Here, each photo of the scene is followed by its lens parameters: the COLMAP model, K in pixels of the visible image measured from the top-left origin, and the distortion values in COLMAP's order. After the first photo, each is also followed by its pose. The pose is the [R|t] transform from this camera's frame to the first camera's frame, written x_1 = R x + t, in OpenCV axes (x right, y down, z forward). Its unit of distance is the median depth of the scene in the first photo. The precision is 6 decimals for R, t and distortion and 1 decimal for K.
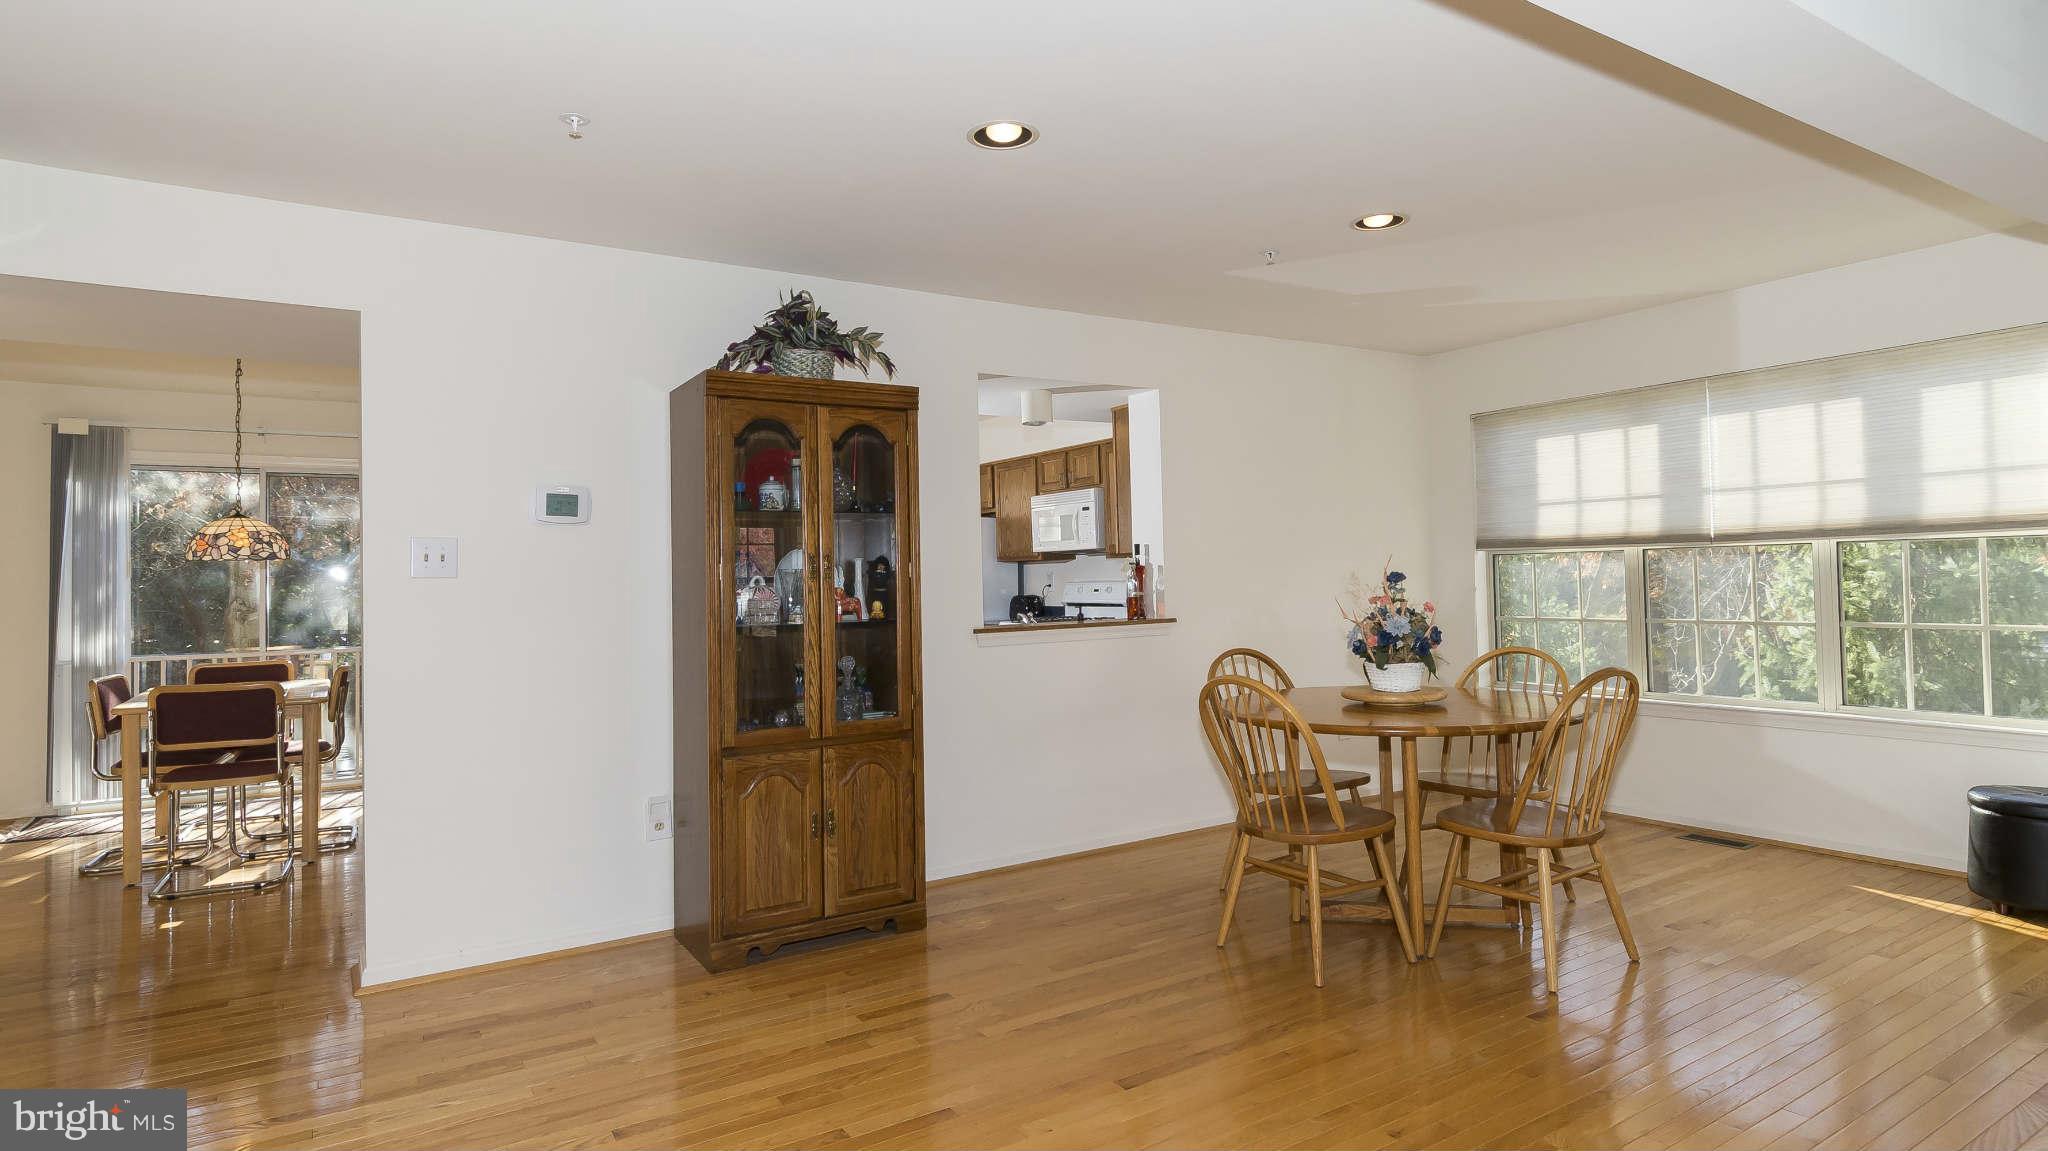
lens RADIAL K [[1072.5, 0, 1024.9], [0, 1072.5, 567.0], [0, 0, 1]] dist [0.004416, -0.005559]
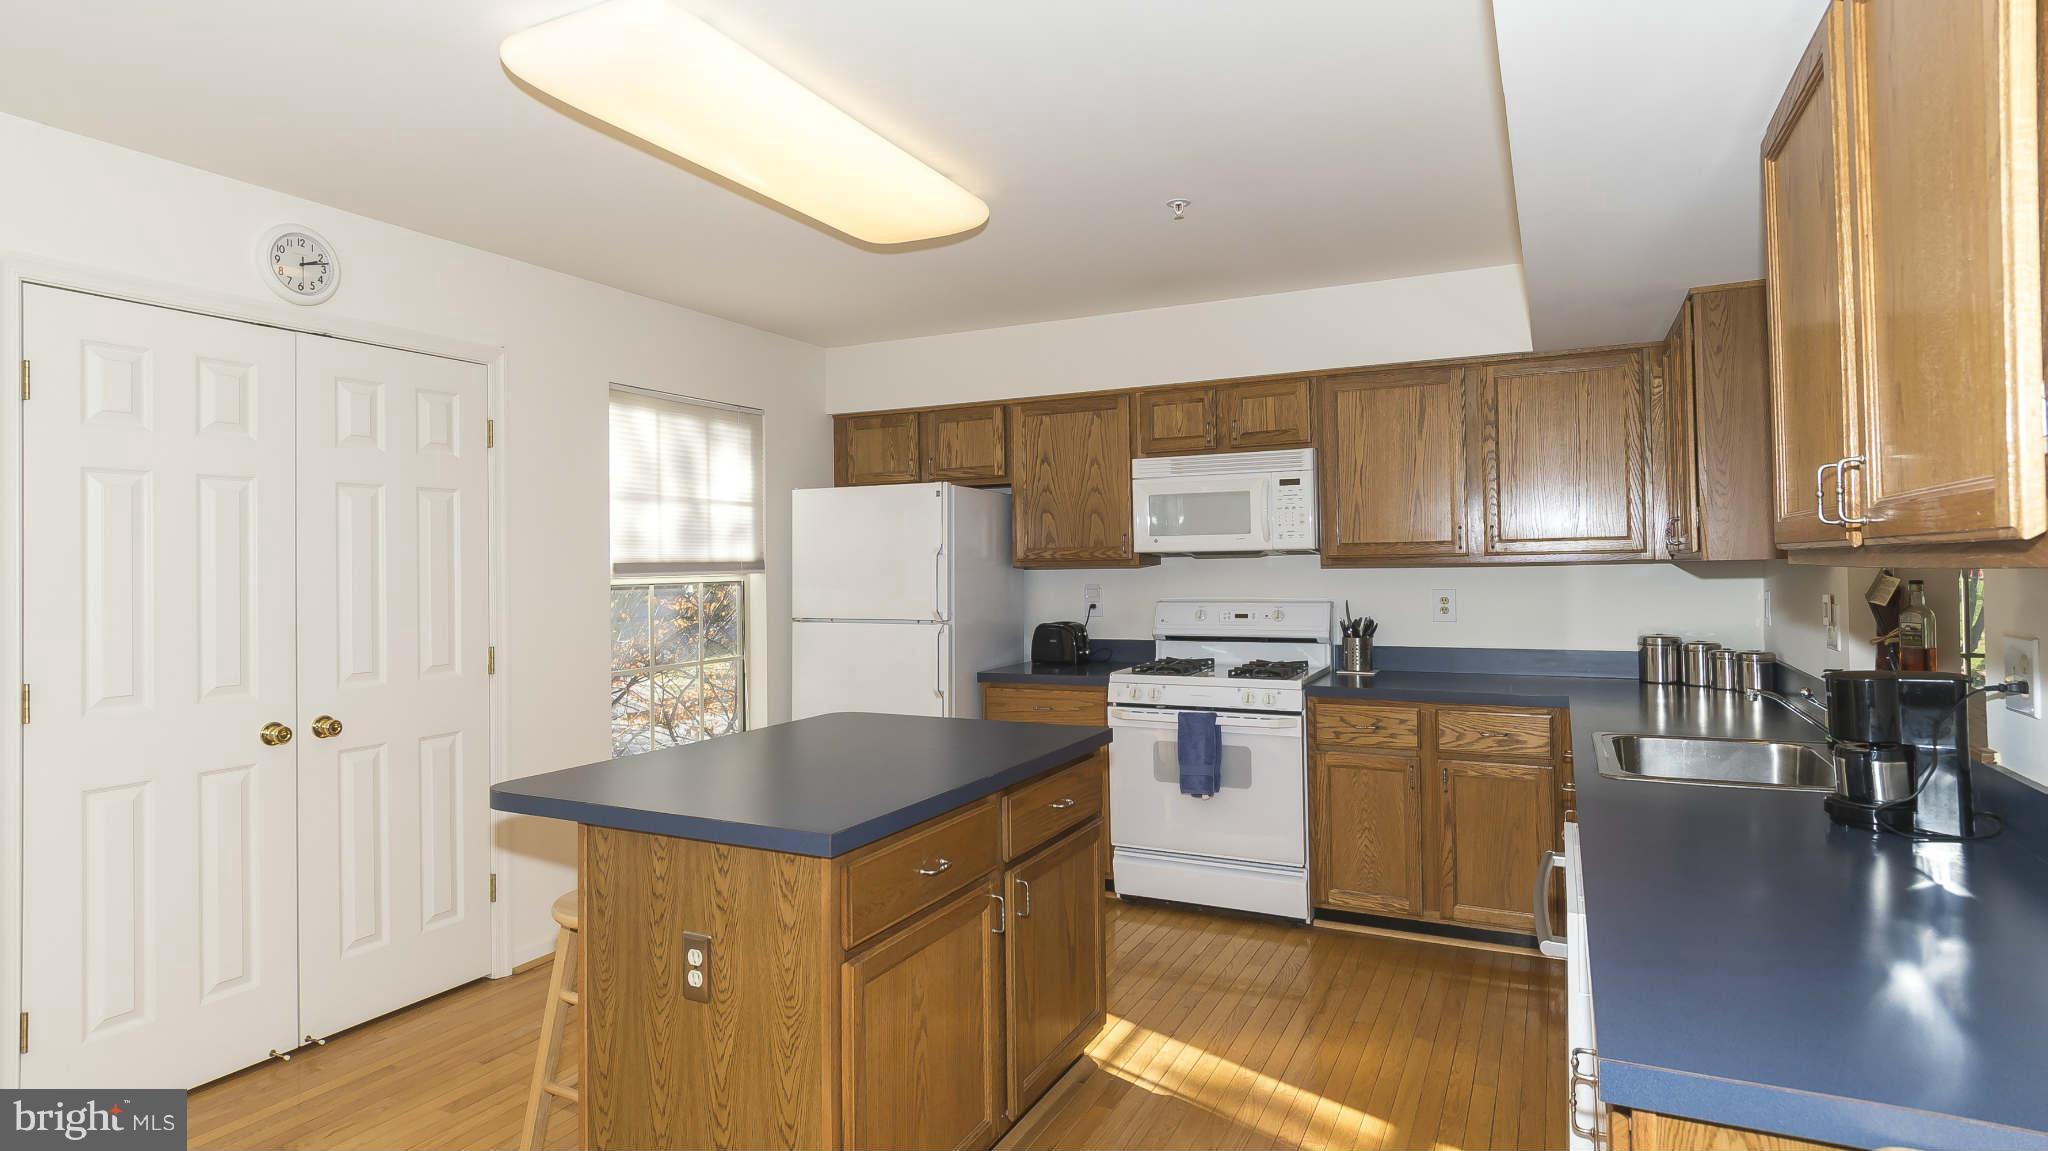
lens RADIAL K [[1072.5, 0, 1006.6], [0, 1072.5, 561.1], [0, 0, 1]] dist [0.004416, -0.005559]
pose [[0.861504, 0.019304, 0.507384, -0.522144], [-0.010765, 0.999747, -0.019760, 0.005582], [-0.507637, 0.011561, 0.861493, 0.757754]]
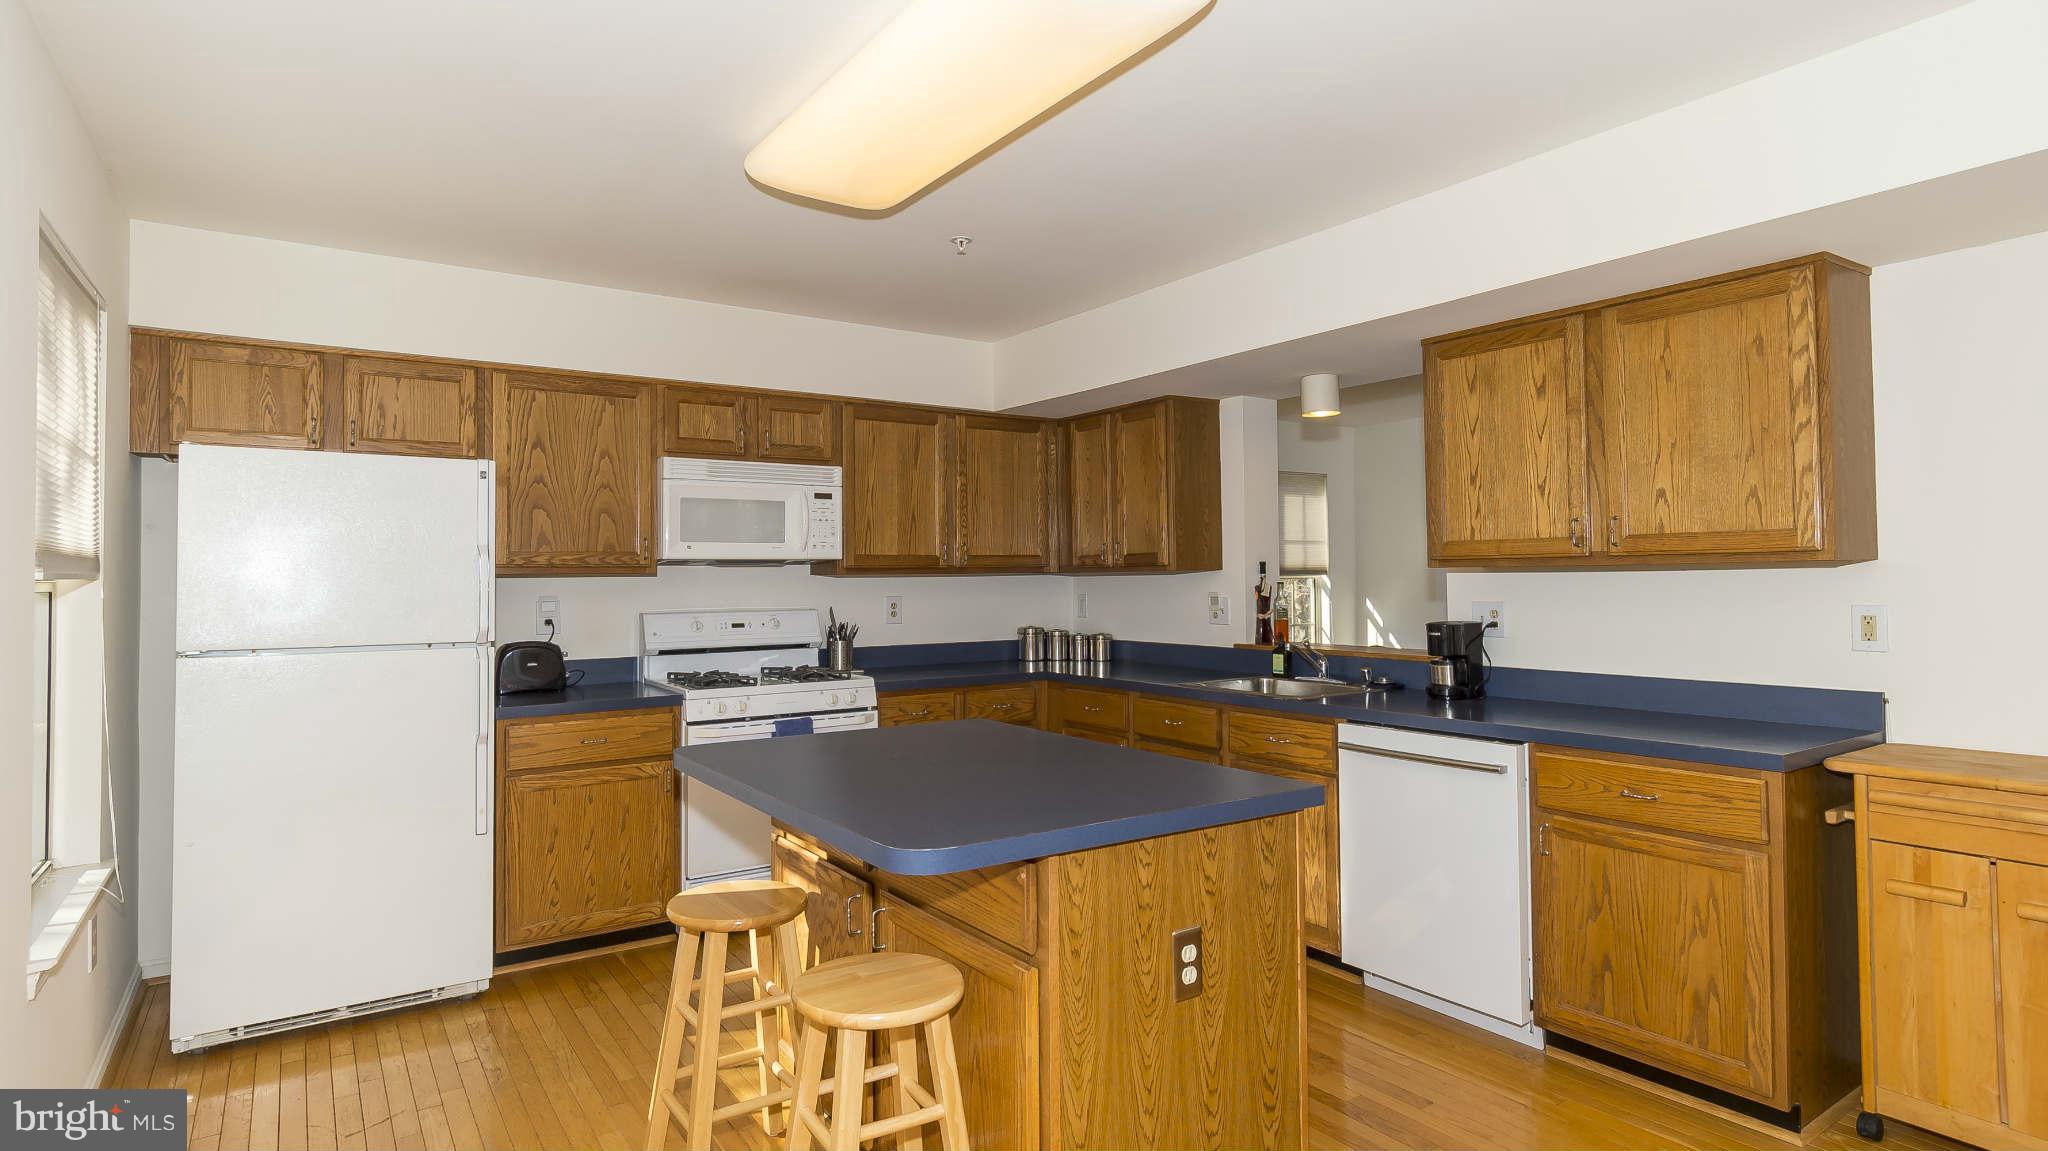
lens RADIAL K [[1072.5, 0, 1023.5], [0, 1072.5, 564.4], [0, 0, 1]] dist [0.004416, -0.005559]
pose [[-0.029978, 0.042872, 0.998631, -0.796810], [0.011382, 0.999030, -0.042547, 0.021375], [-0.999486, 0.010090, -0.030437, 1.215392]]
